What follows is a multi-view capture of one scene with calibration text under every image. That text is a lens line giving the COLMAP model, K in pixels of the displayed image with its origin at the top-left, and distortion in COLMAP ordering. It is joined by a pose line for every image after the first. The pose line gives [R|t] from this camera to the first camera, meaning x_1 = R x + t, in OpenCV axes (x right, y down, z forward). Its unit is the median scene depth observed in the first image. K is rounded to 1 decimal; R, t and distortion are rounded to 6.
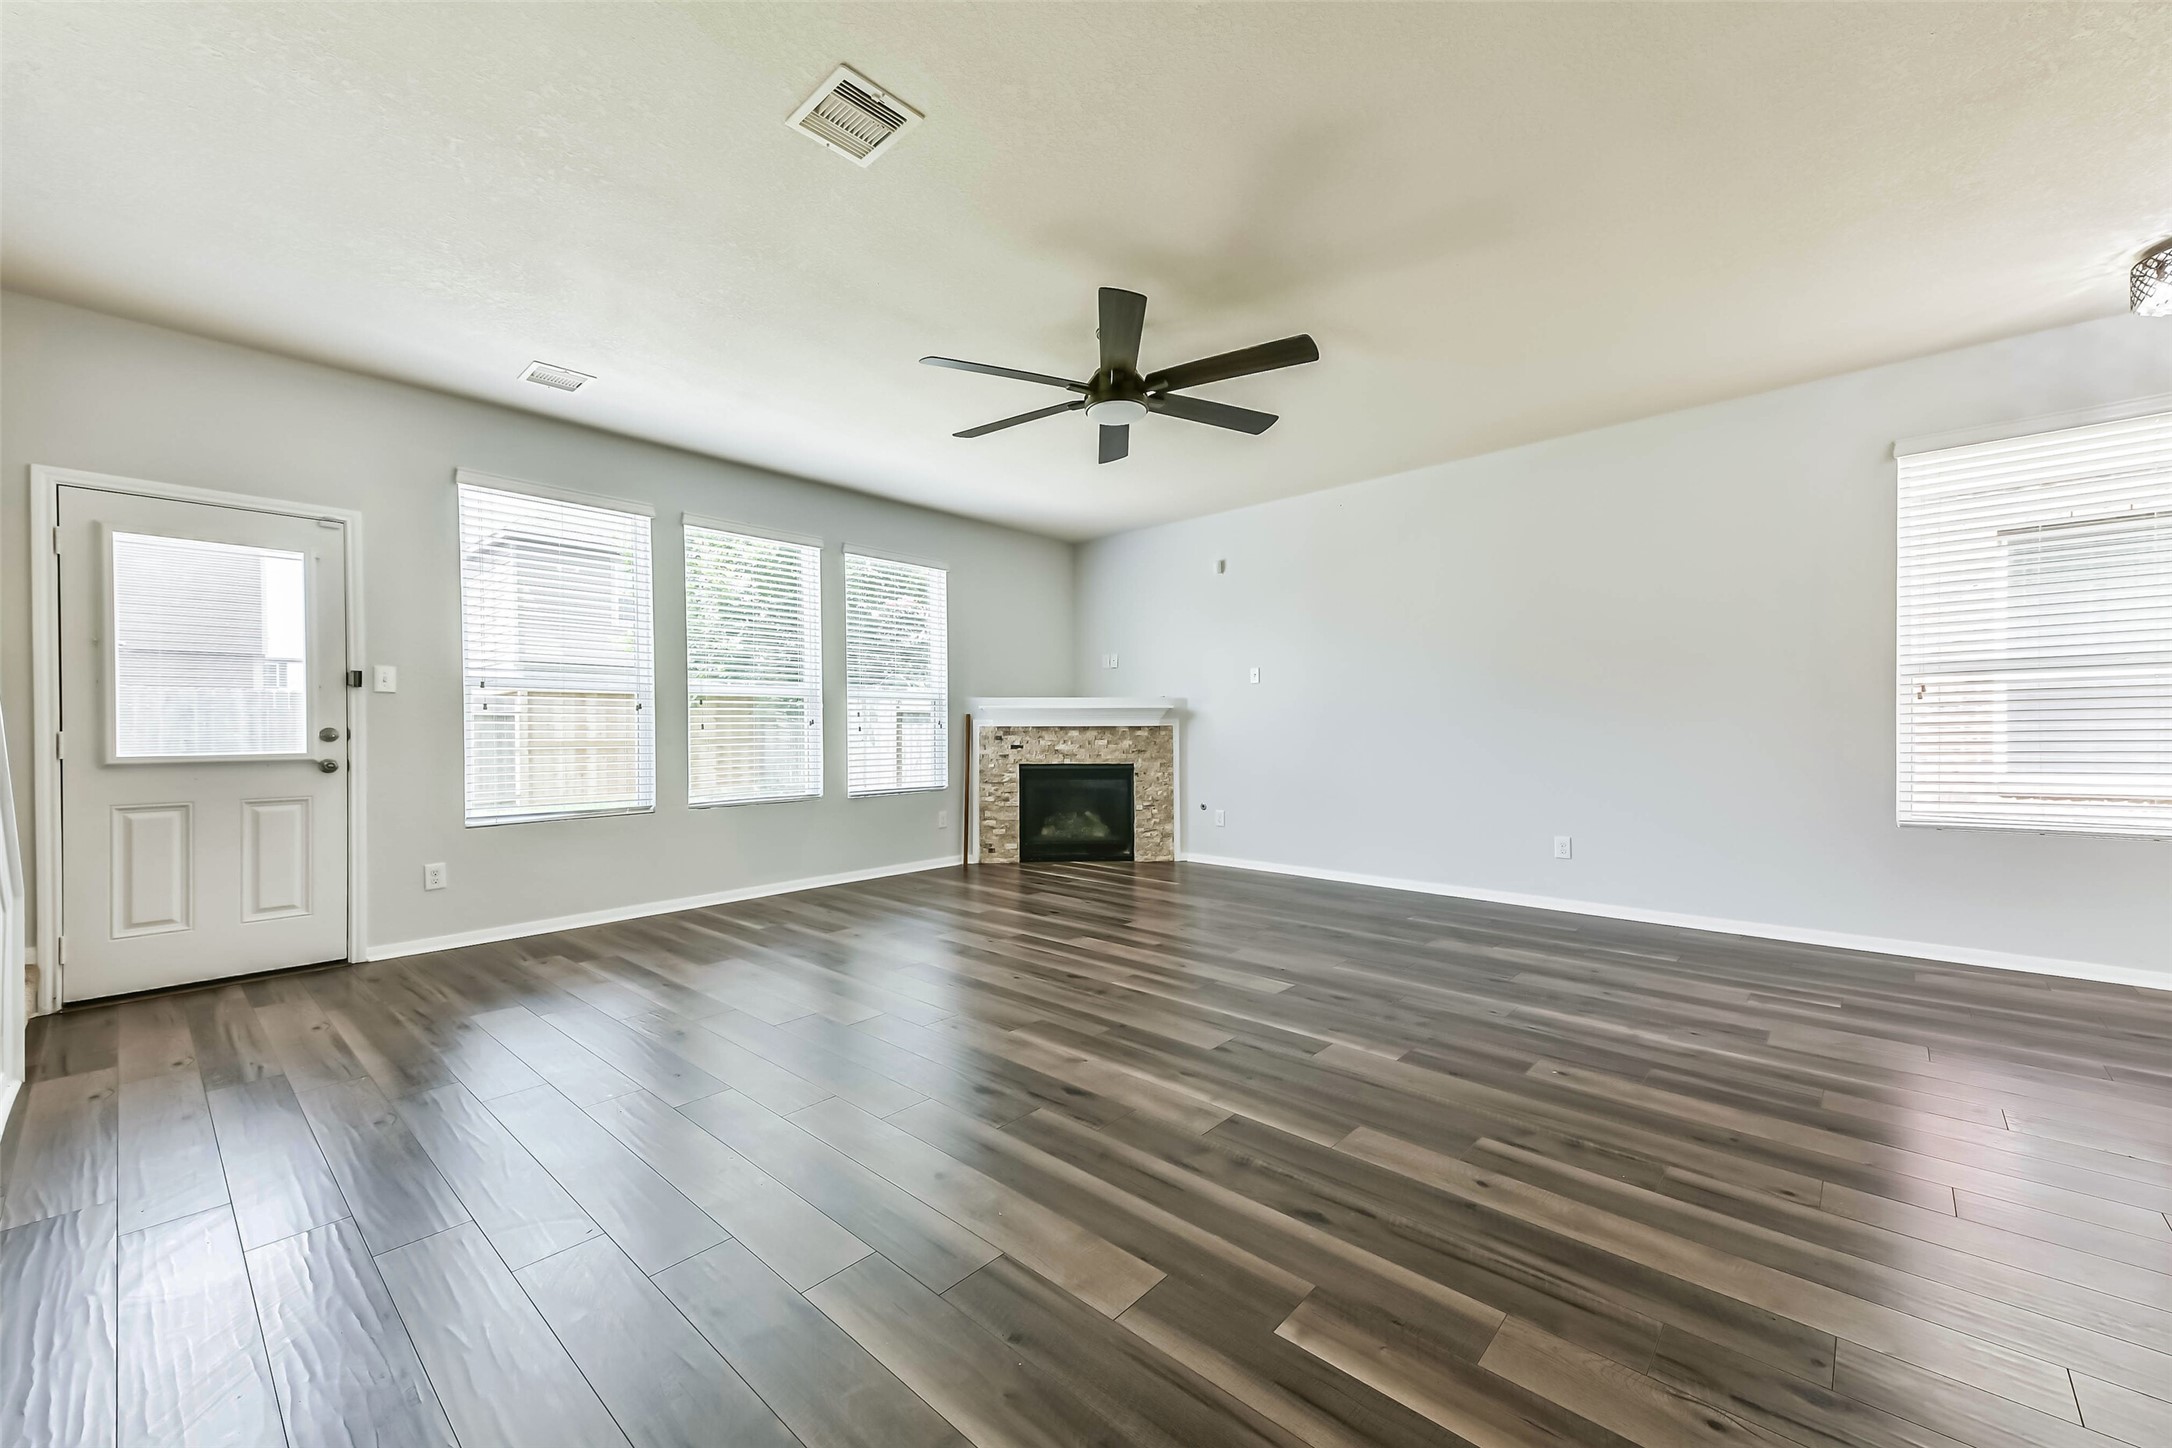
lens RADIAL K [[833.7, 0, 1093.7], [0, 833.7, 731.8], [0, 0, 1]] dist [0.069502, -0.011831]
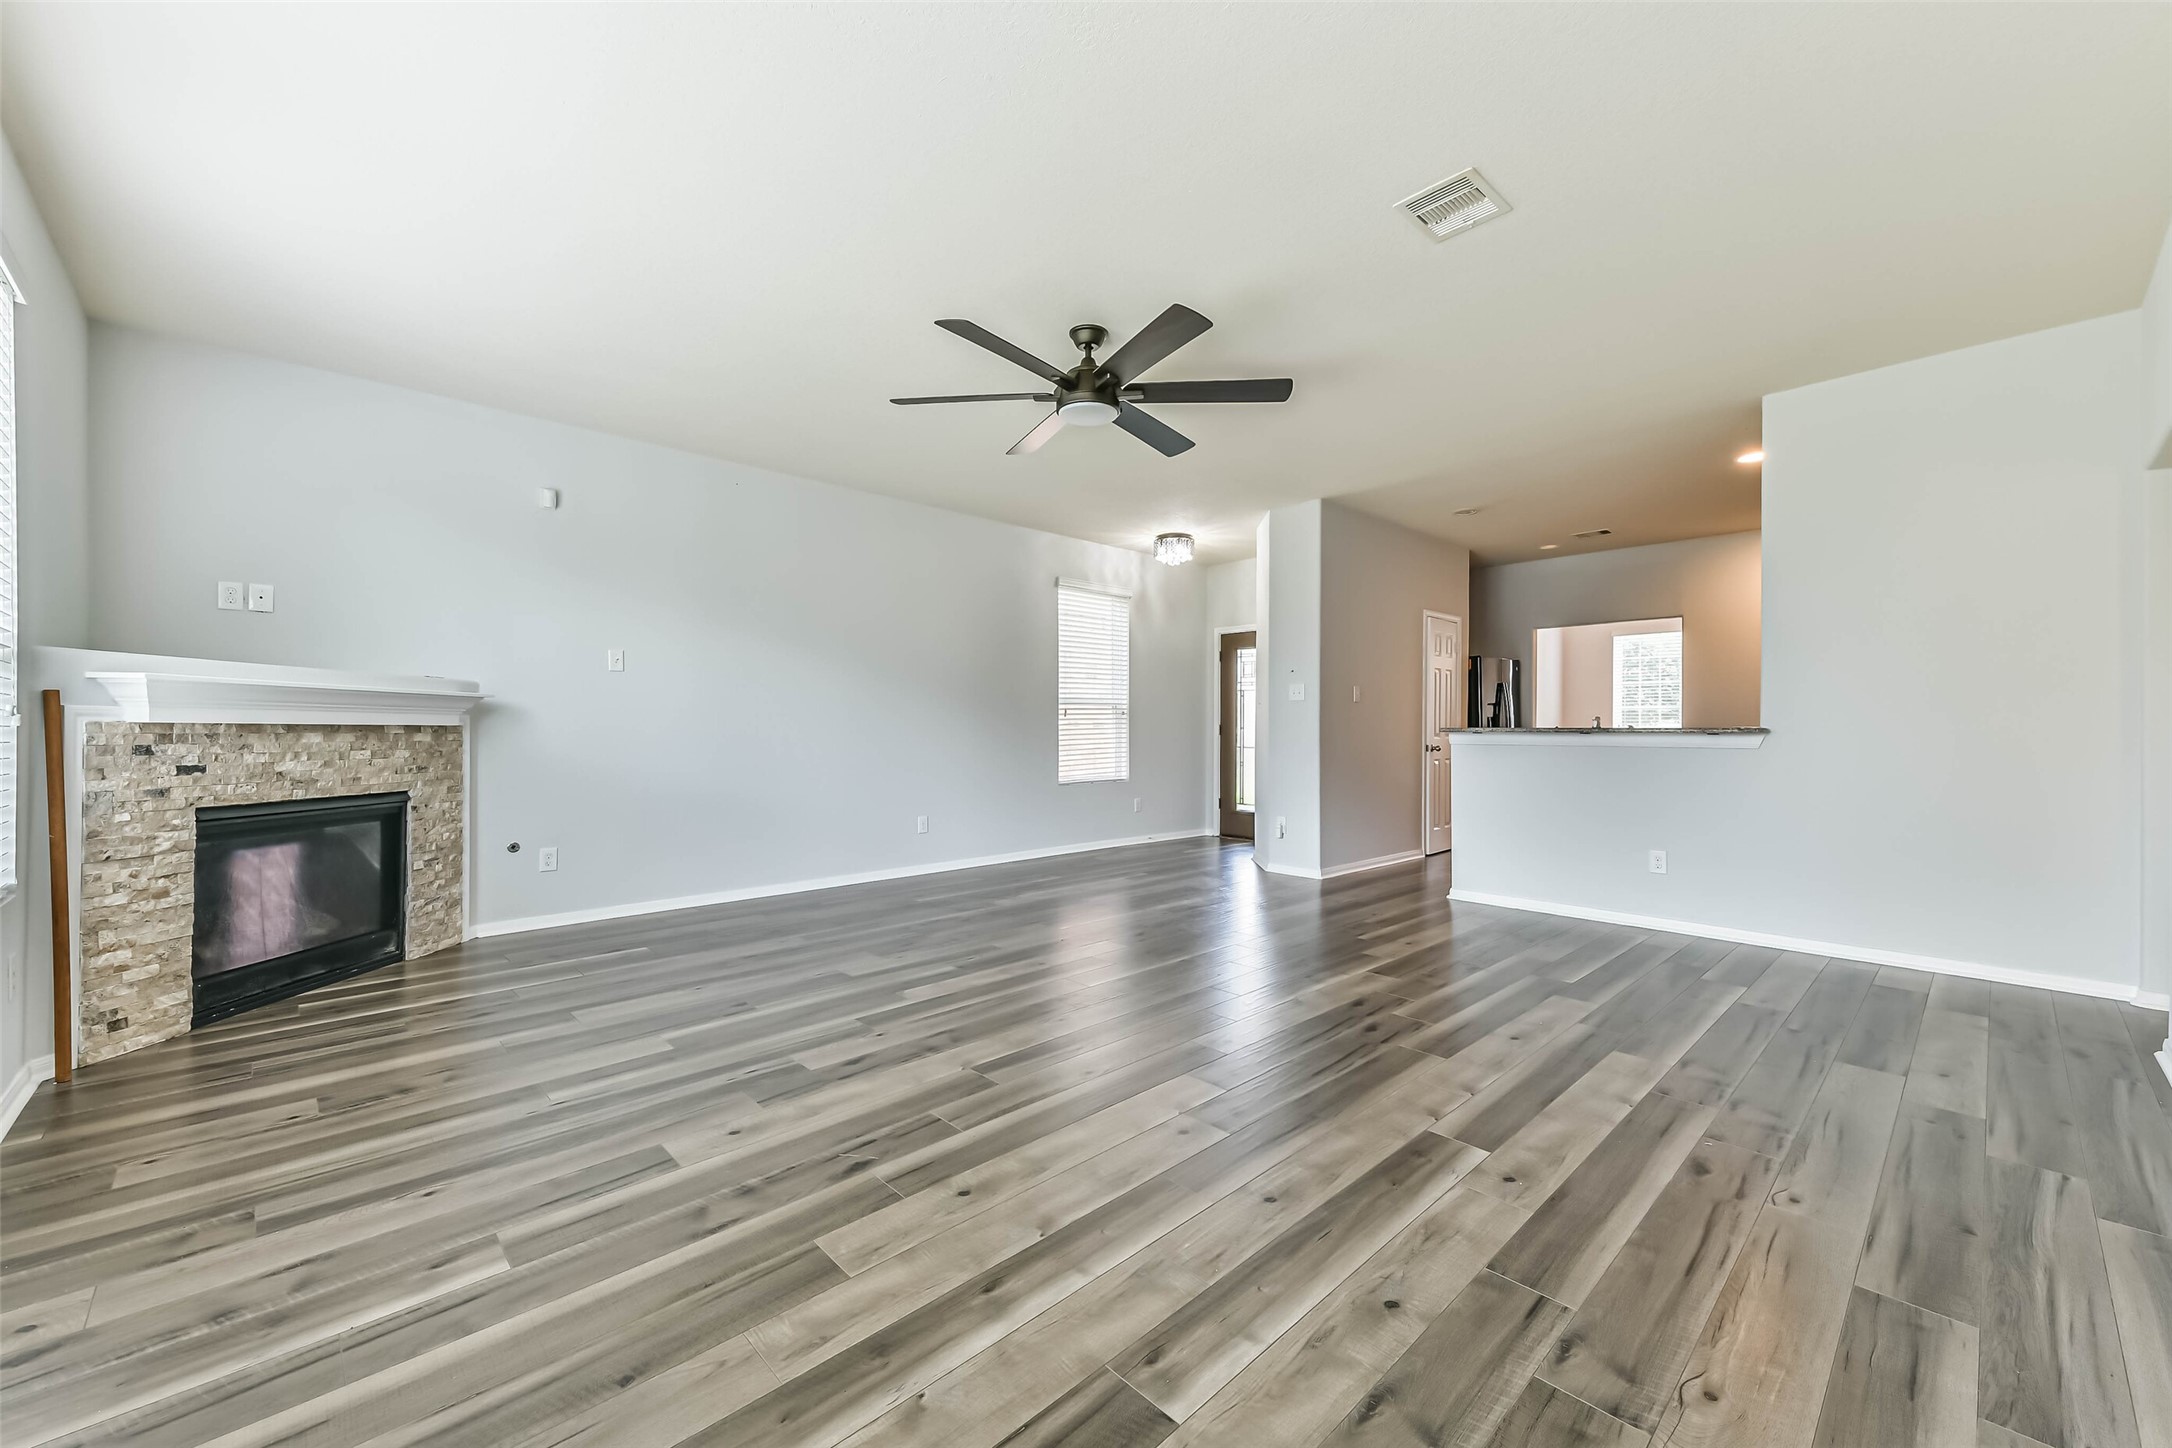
lens RADIAL K [[846.1, 0, 1086.0], [0, 846.1, 724.0], [0, 0, 1]] dist [0.038188, -0.012601]
pose [[0.073310, 0.011859, 0.997239, -0.516454], [0.004752, 0.999914, -0.012240, 0.001794], [-0.997298, 0.005636, 0.073247, 0.493555]]
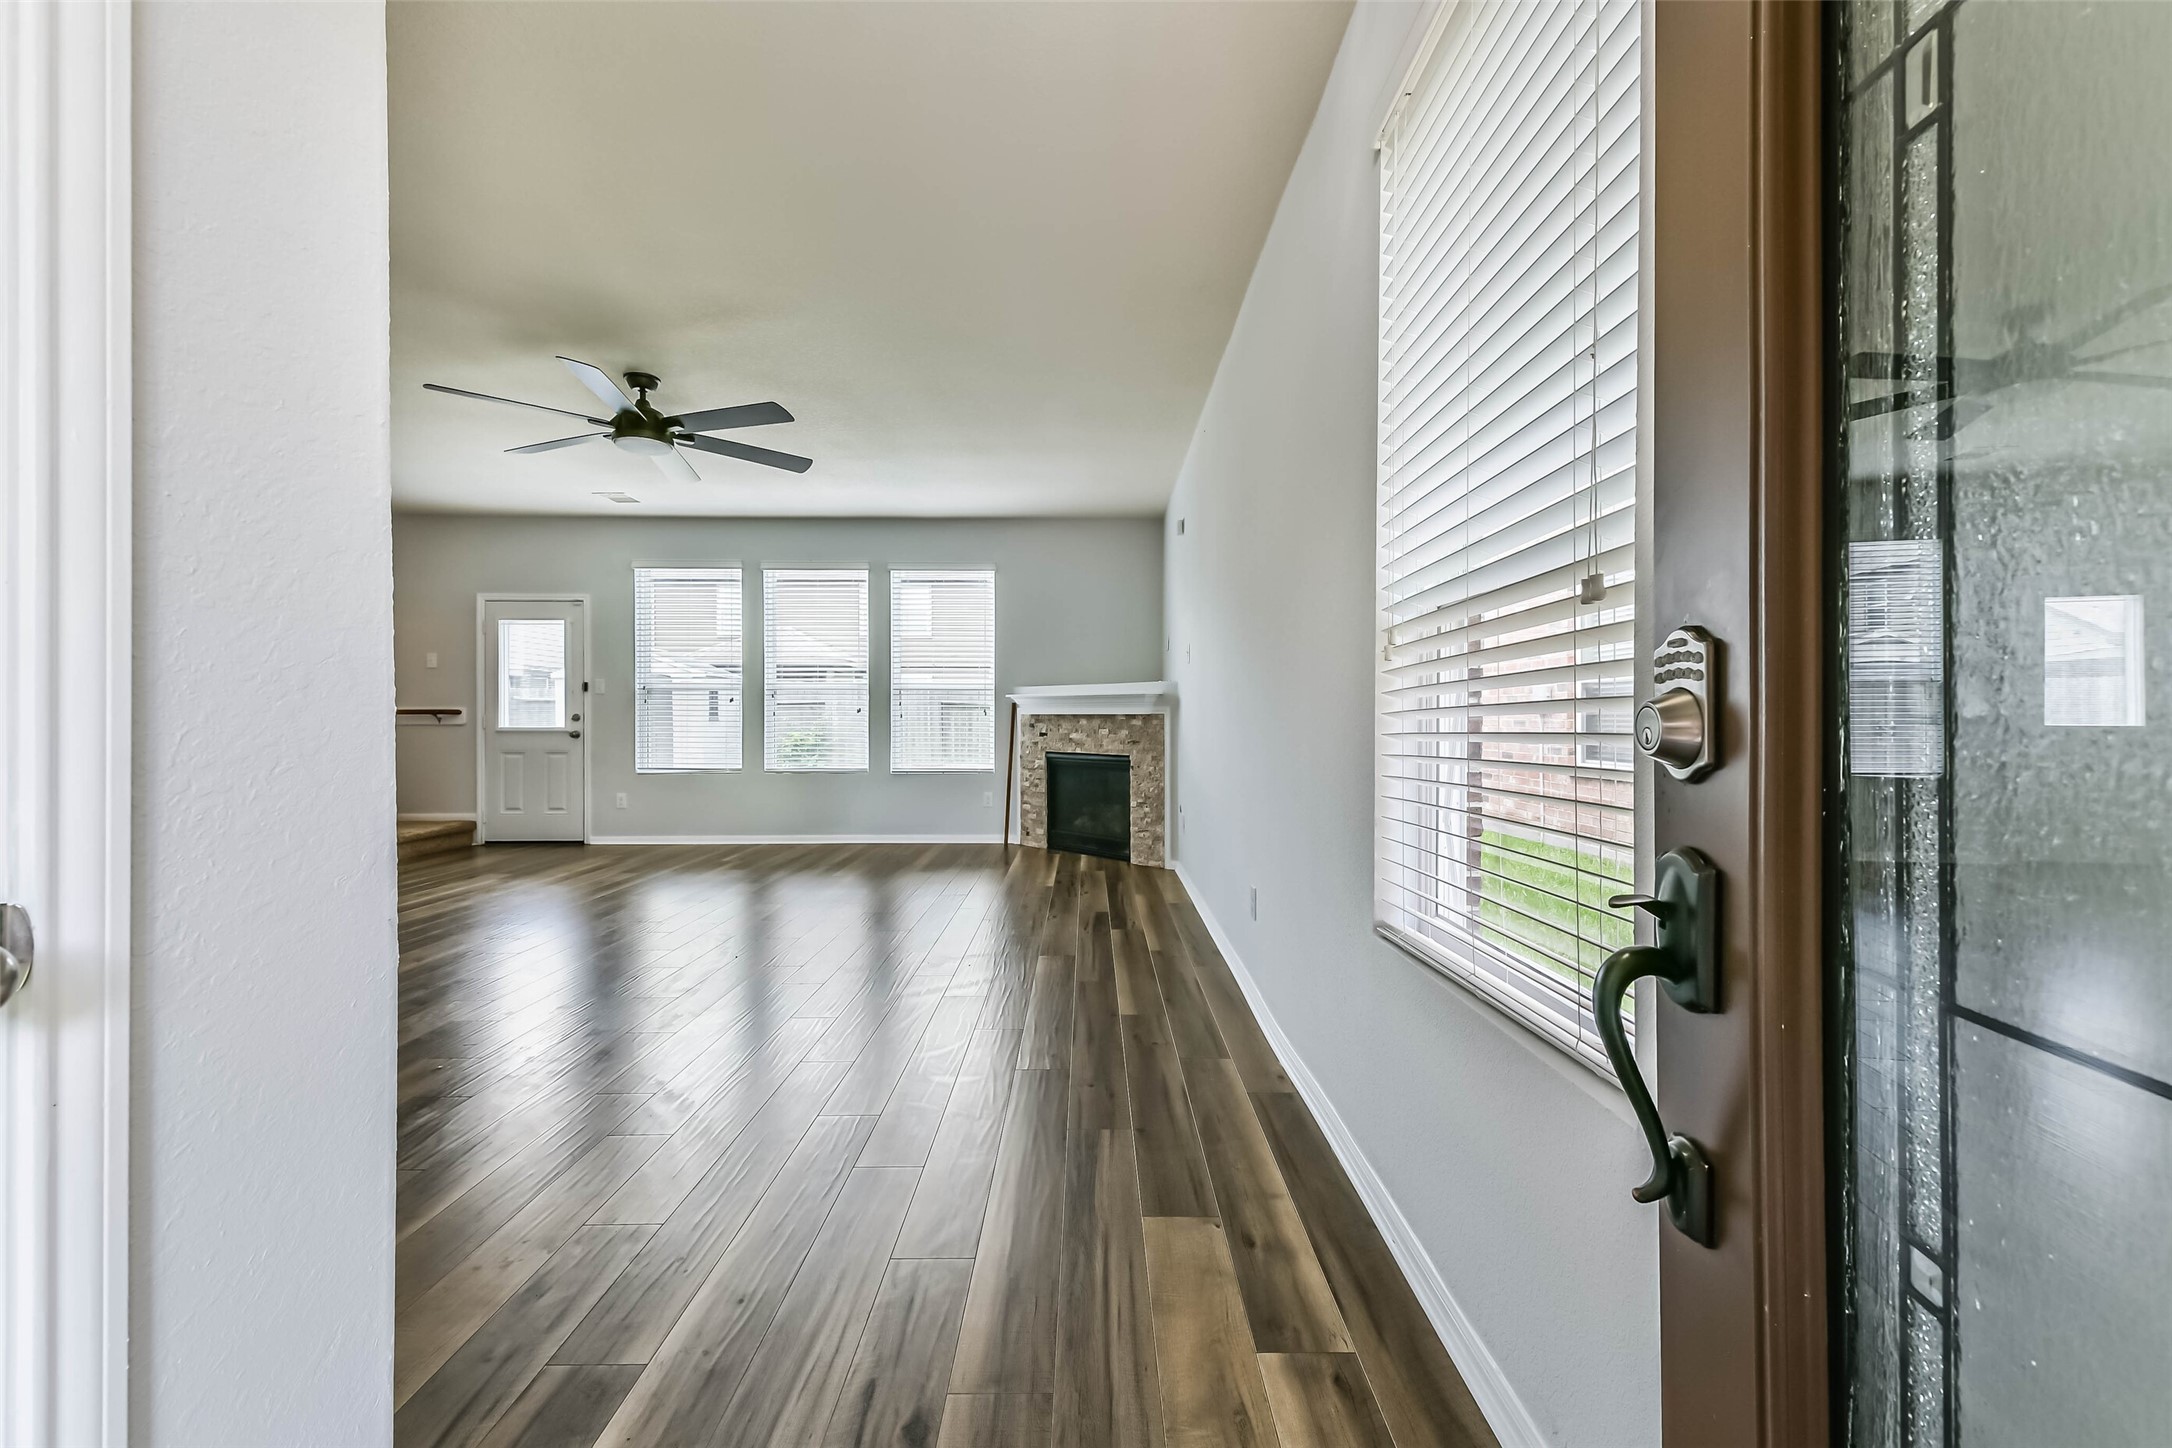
lens RADIAL K [[846.1, 0, 1086.0], [0, 846.1, 724.0], [0, 0, 1]] dist [0.038188, -0.012601]
pose [[0.674349, 0.011598, -0.738322, 0.701989], [-0.007443, 0.999933, 0.008909, -0.004162], [0.738375, -0.000512, 0.674390, 0.344819]]
